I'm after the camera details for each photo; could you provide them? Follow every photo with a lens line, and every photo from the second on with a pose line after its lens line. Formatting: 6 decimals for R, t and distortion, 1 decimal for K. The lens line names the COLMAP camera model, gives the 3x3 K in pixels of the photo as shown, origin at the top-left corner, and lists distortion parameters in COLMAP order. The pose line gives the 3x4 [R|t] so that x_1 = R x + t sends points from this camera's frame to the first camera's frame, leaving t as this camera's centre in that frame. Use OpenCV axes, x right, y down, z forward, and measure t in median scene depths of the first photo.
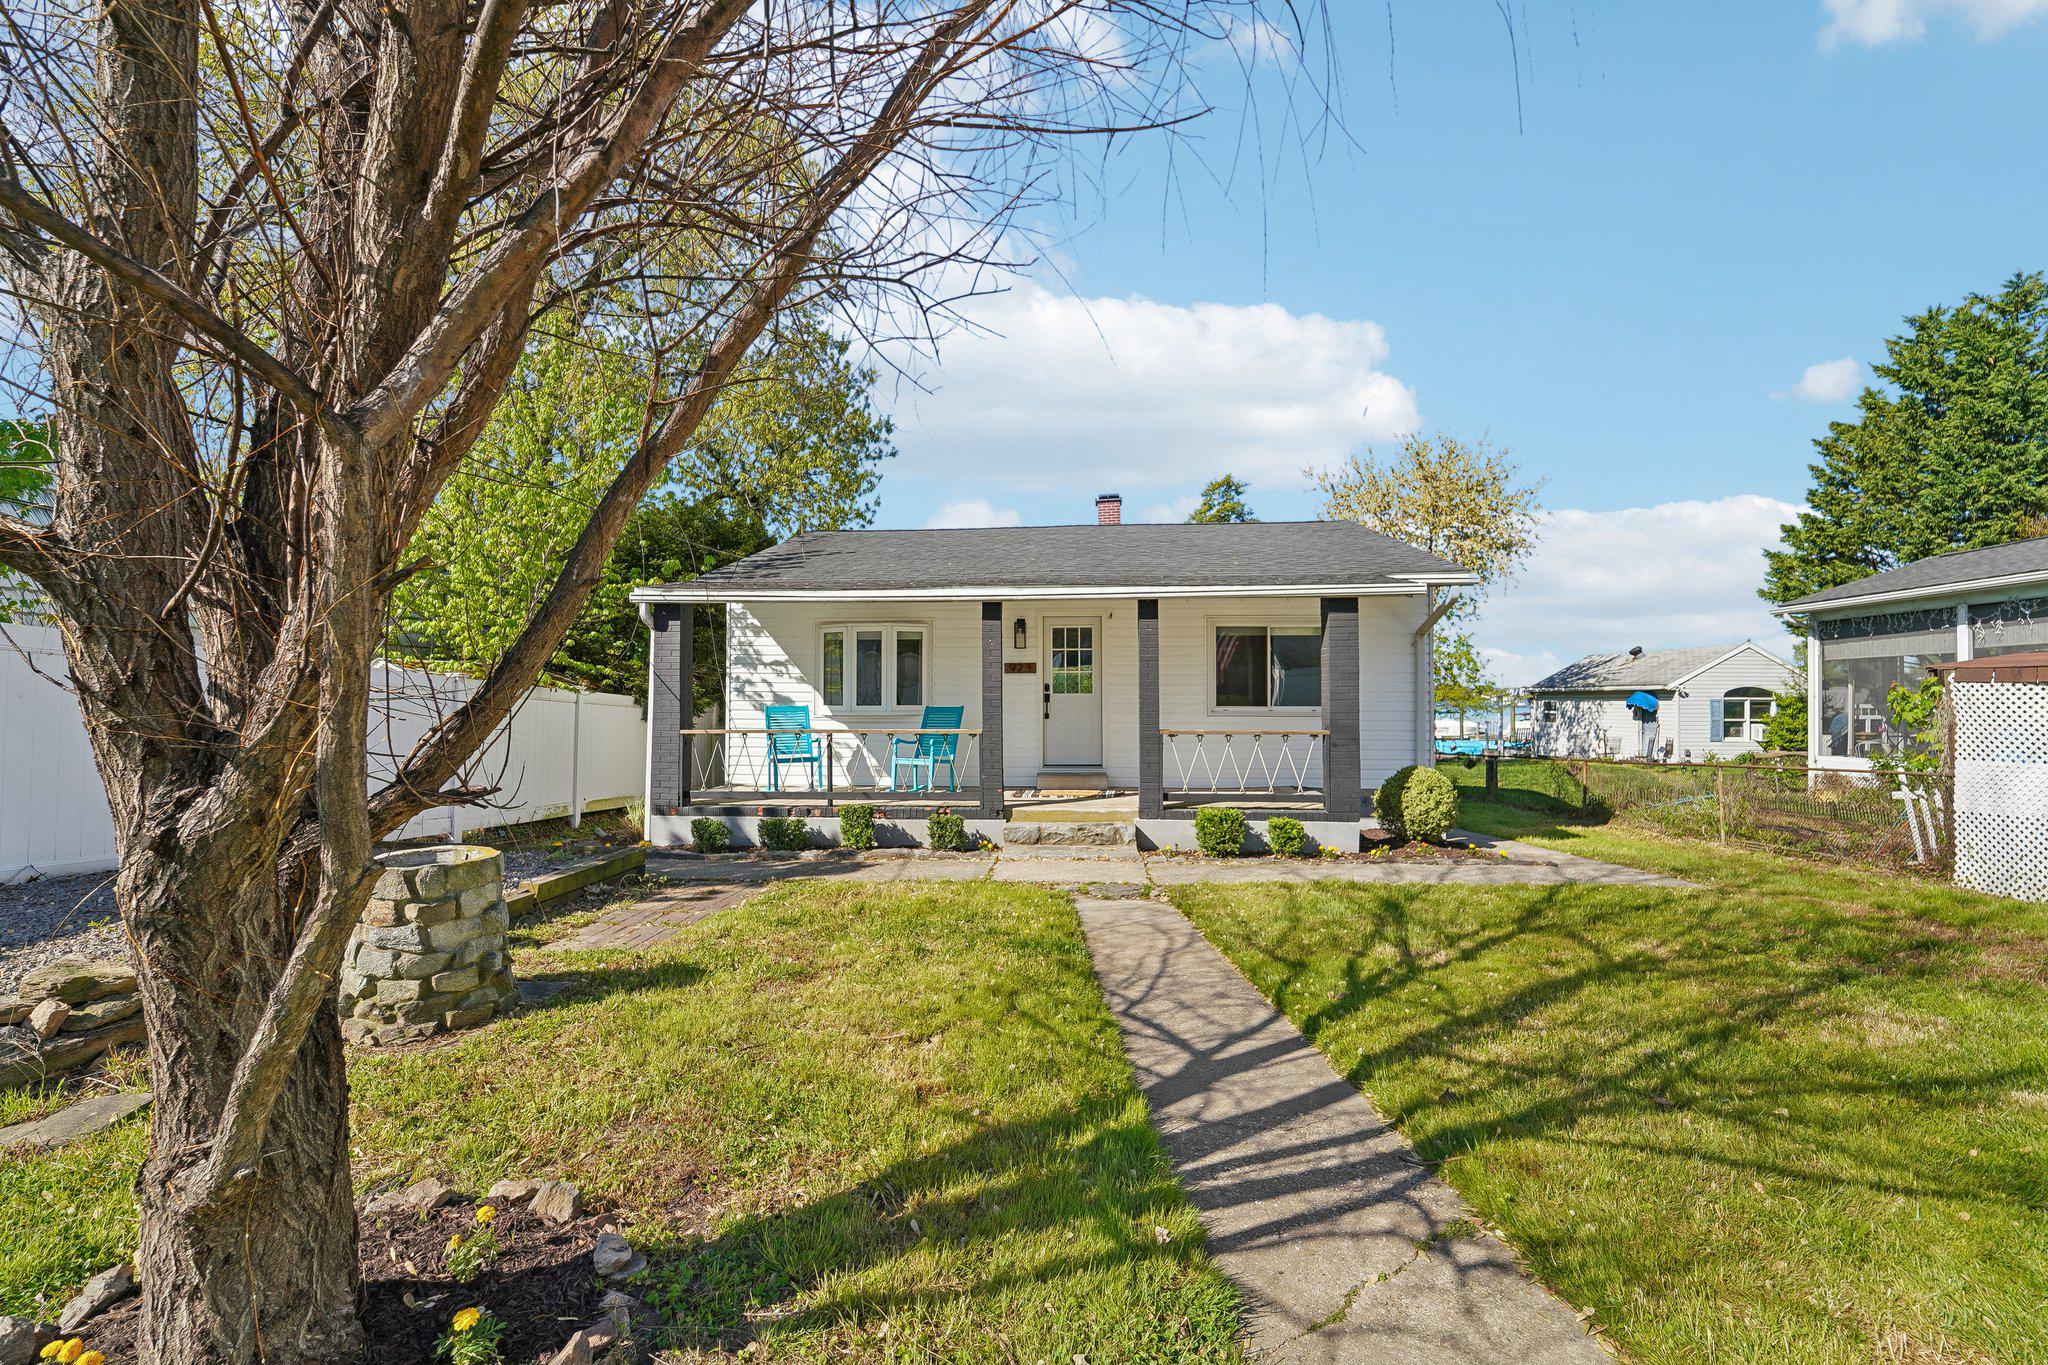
lens RADIAL K [[852.4, 0, 1060.5], [0, 852.4, 692.0], [0, 0, 1]] dist [-0.017307, -0.000120]
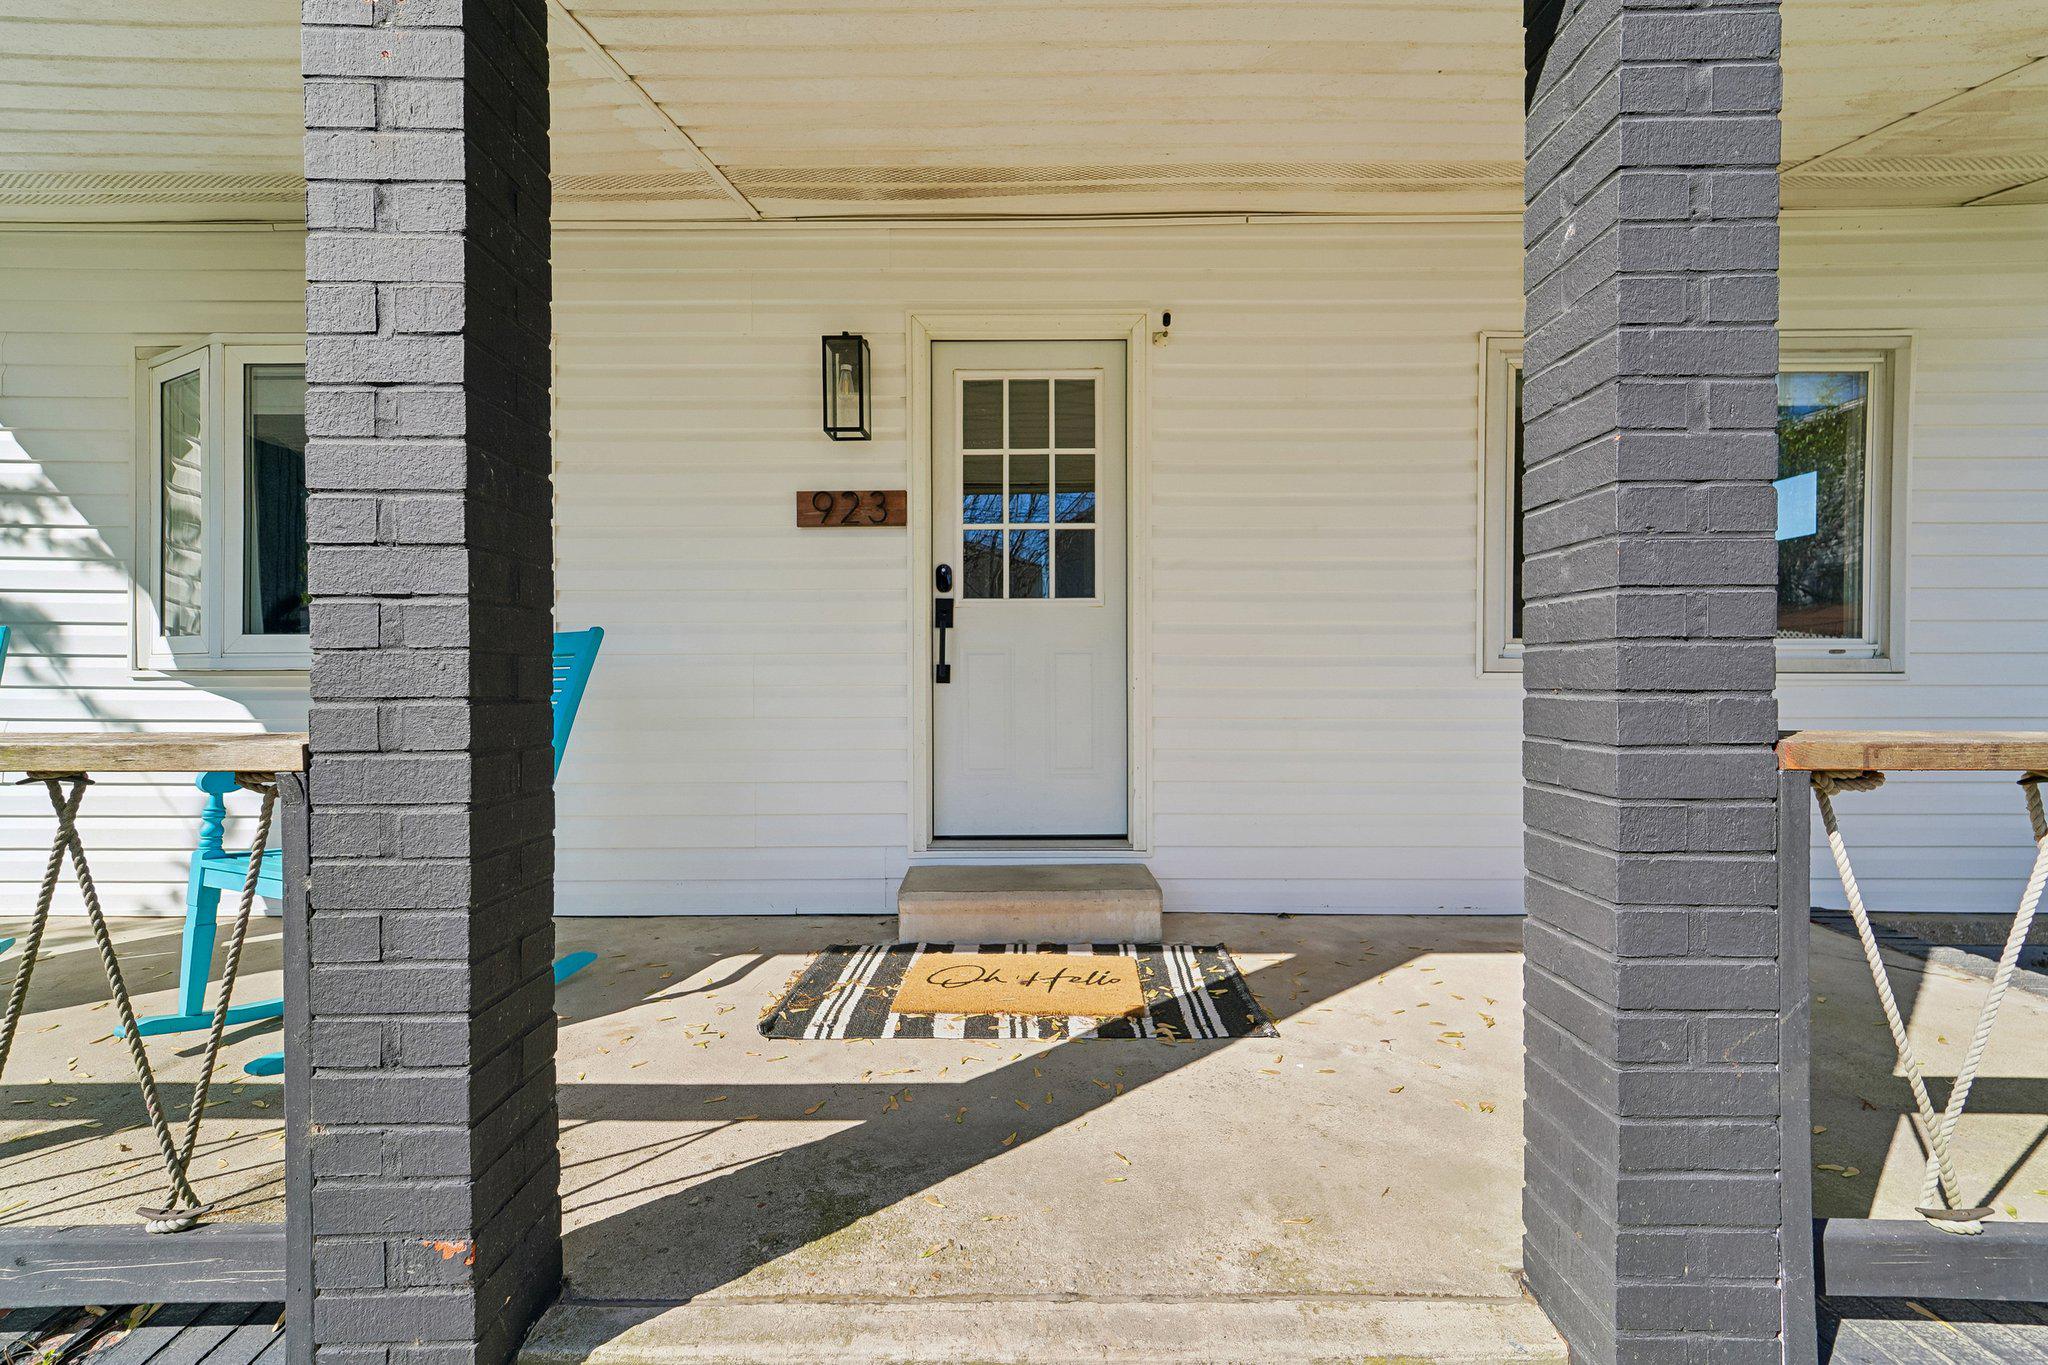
lens RADIAL K [[852.4, 0, 1028.1], [0, 852.4, 681.9], [0, 0, 1]] dist [-0.017307, -0.000120]
pose [[0.998800, -0.002462, 0.048913, -0.001145], [0.001862, 0.999922, 0.012322, 0.027084], [-0.048939, -0.012216, 0.998727, 0.702612]]
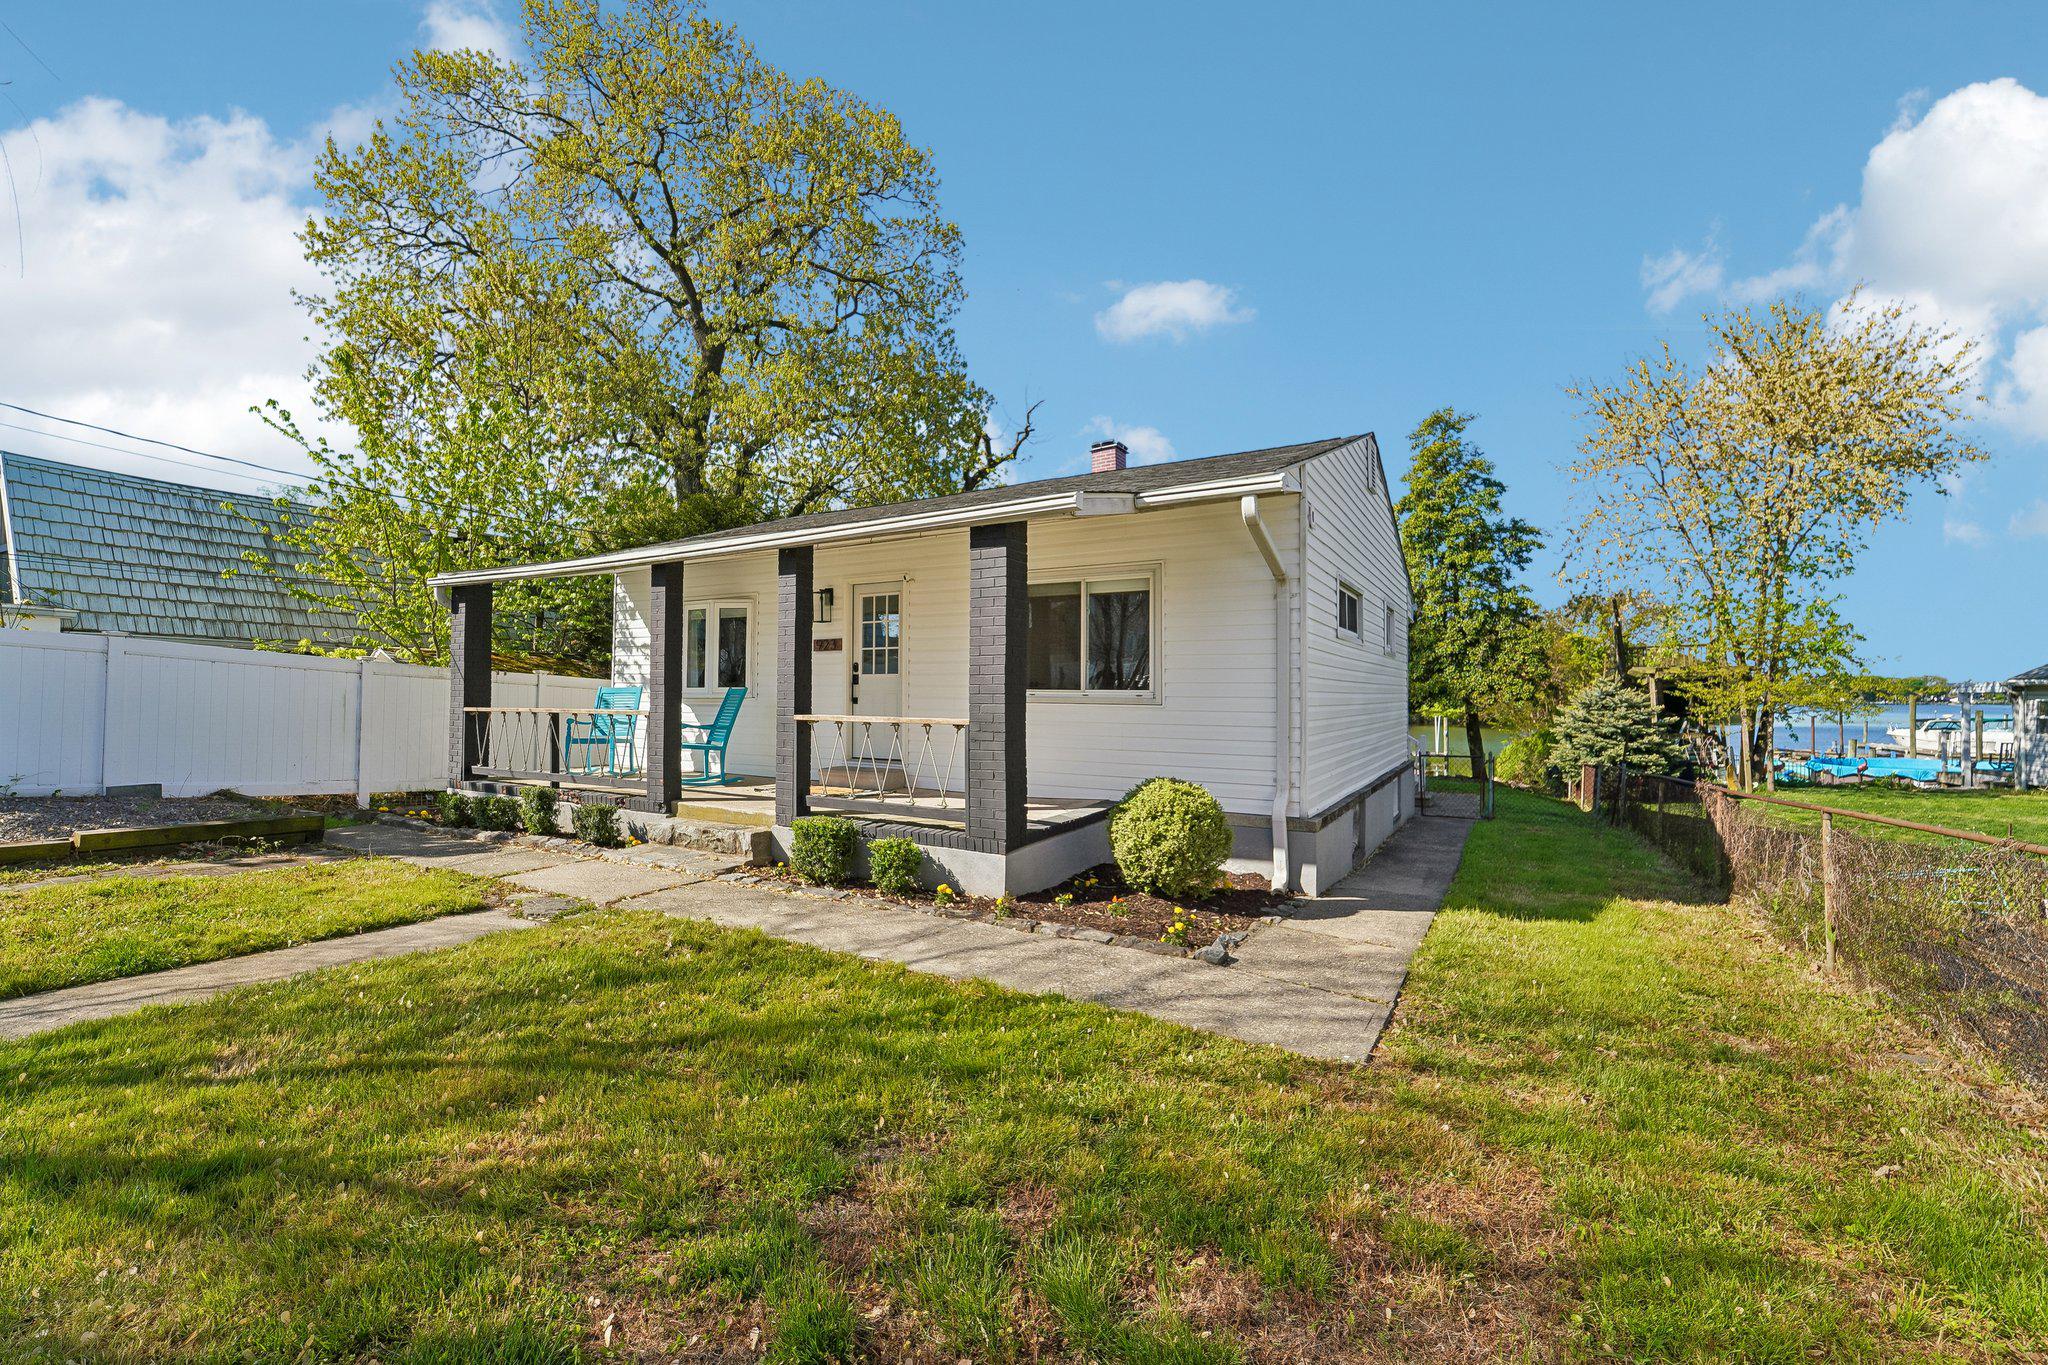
lens RADIAL K [[852.4, 0, 1022.5], [0, 852.4, 687.6], [0, 0, 1]] dist [-0.017307, -0.000120]
pose [[0.889814, 0.002170, -0.456319, 0.526333], [-0.003804, 0.999989, -0.002662, 0.016702], [0.456308, 0.004105, 0.889812, 0.313605]]
